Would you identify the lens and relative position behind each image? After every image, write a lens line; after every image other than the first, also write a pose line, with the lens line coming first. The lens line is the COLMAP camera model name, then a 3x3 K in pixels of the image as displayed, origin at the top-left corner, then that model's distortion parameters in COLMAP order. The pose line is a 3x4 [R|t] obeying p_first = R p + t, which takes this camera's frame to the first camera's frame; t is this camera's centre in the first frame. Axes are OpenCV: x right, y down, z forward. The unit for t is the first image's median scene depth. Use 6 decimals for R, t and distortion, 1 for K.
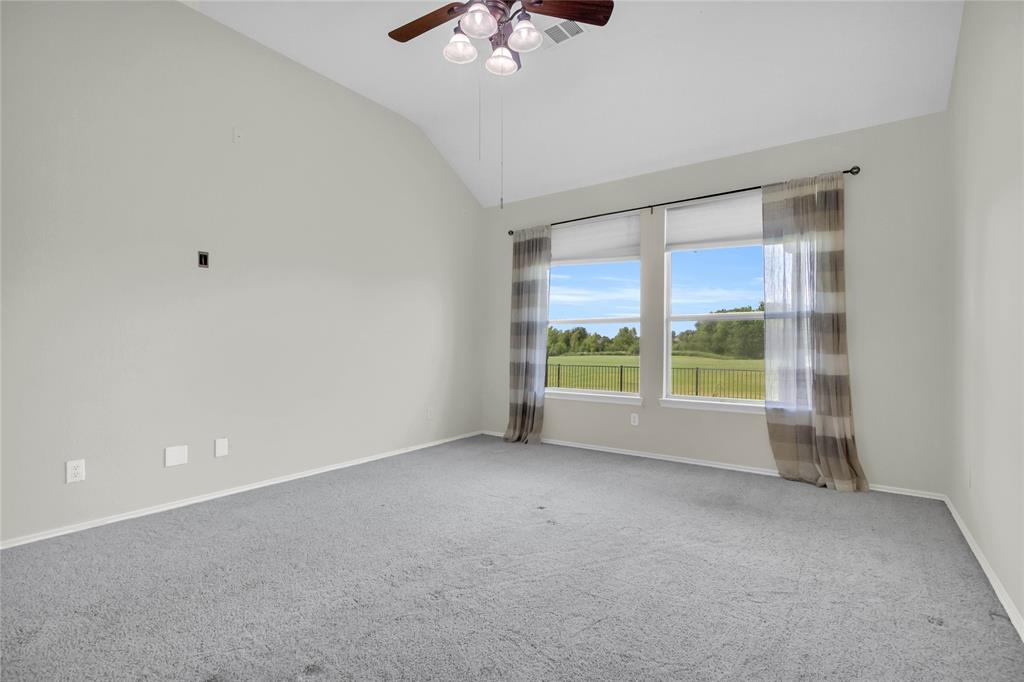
lens RADIAL K [[471.1, 0, 511.5], [0, 471.1, 346.3], [0, 0, 1]] dist [0.002465, -0.001072]
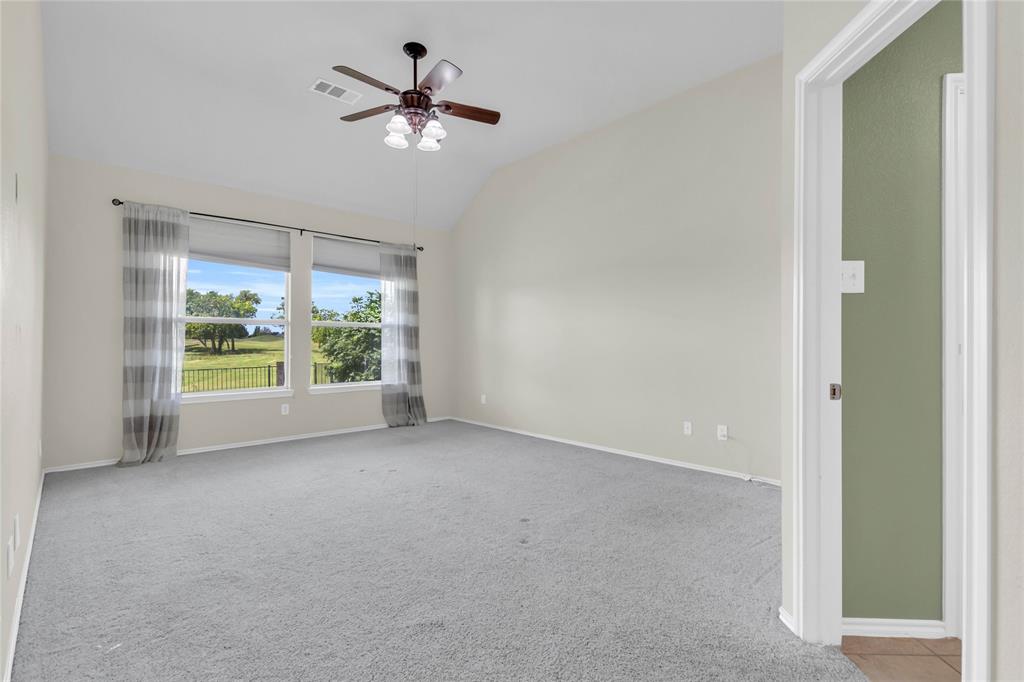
lens RADIAL K [[471.1, 0, 511.5], [0, 471.1, 346.3], [0, 0, 1]] dist [0.002465, -0.001072]
pose [[0.190852, -0.001874, 0.981617, -0.769908], [0.008340, 0.999965, 0.000287, 0.005499], [-0.981583, 0.008132, 0.190861, 0.241157]]
